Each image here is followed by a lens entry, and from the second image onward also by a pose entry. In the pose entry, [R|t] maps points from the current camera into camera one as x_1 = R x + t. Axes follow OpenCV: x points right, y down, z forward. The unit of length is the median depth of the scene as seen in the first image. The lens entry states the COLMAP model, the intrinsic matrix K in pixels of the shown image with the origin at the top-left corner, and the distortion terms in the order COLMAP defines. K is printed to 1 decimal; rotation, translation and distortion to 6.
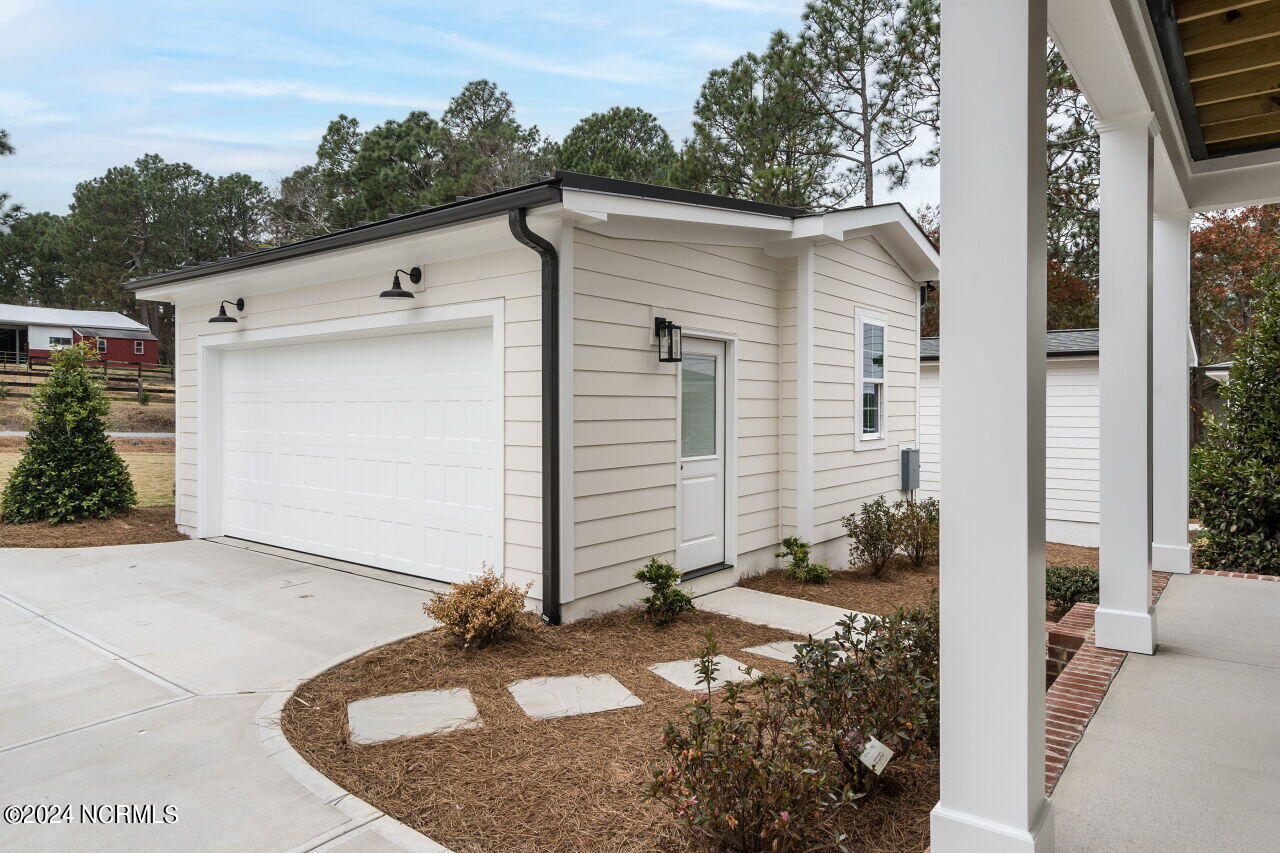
lens RADIAL K [[784.9, 0, 662.6], [0, 784.9, 414.2], [0, 0, 1]] dist [0.016779, -0.007923]
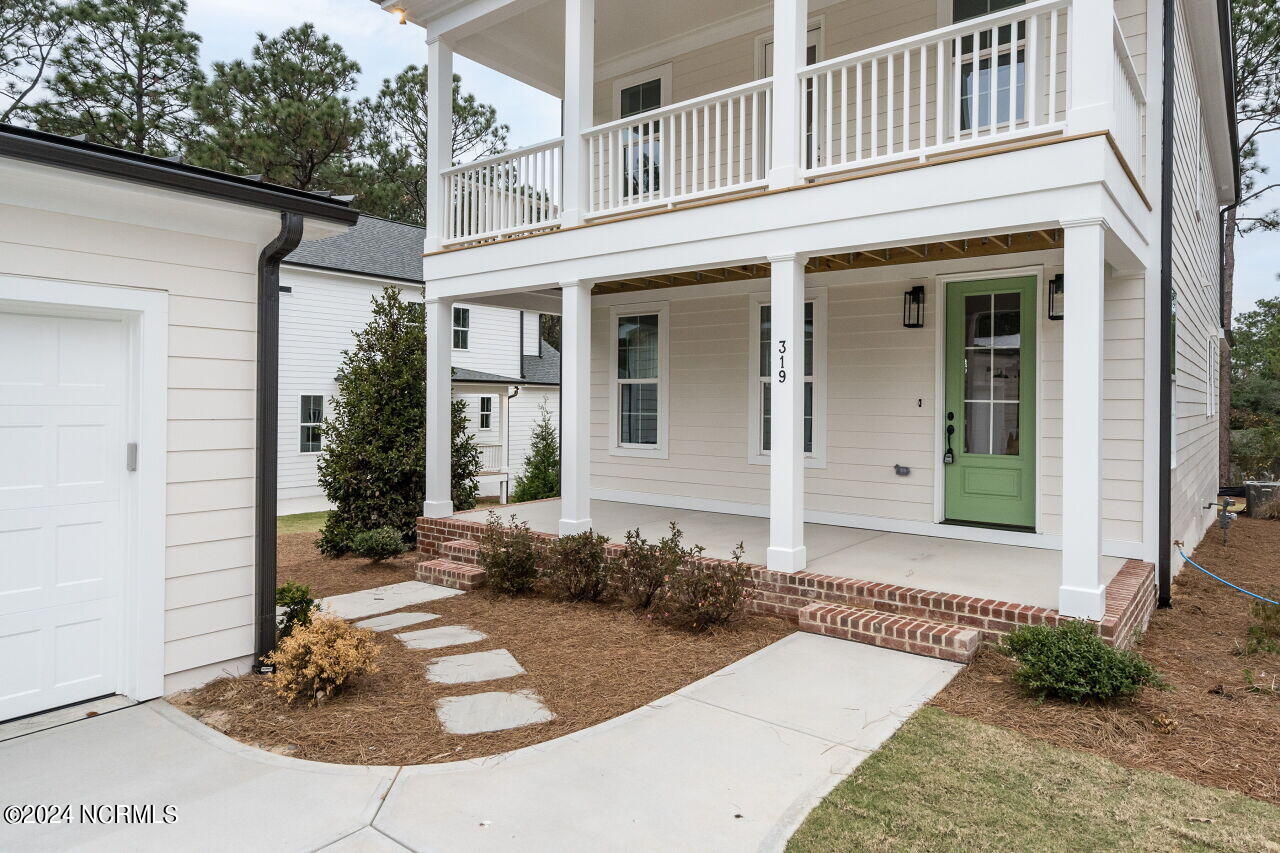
lens RADIAL K [[784.9, 0, 639.3], [0, 784.9, 418.9], [0, 0, 1]] dist [0.016779, -0.007923]
pose [[0.009920, -0.010096, 0.999900, -0.155392], [0.010818, 0.999892, 0.009989, -0.004097], [-0.999892, 0.010718, 0.010029, 0.085578]]
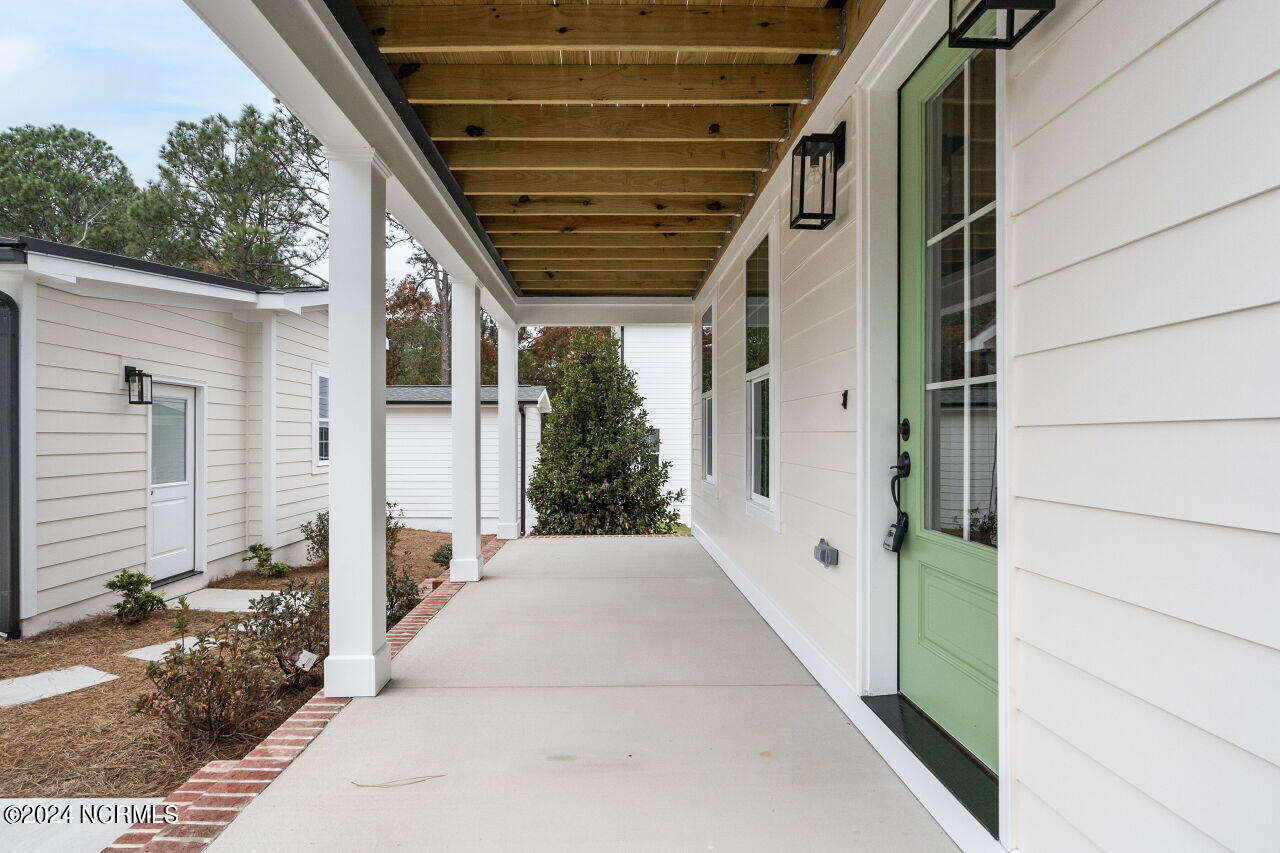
lens RADIAL K [[646.5, 0, 605.9], [0, 646.5, 435.3], [0, 0, 1]] dist [0.000267, -0.001143]
pose [[0.798415, 0.000483, 0.602108, -0.002970], [0.007500, 0.999914, -0.010748, -0.000647], [-0.602061, 0.013097, 0.798342, -0.035402]]
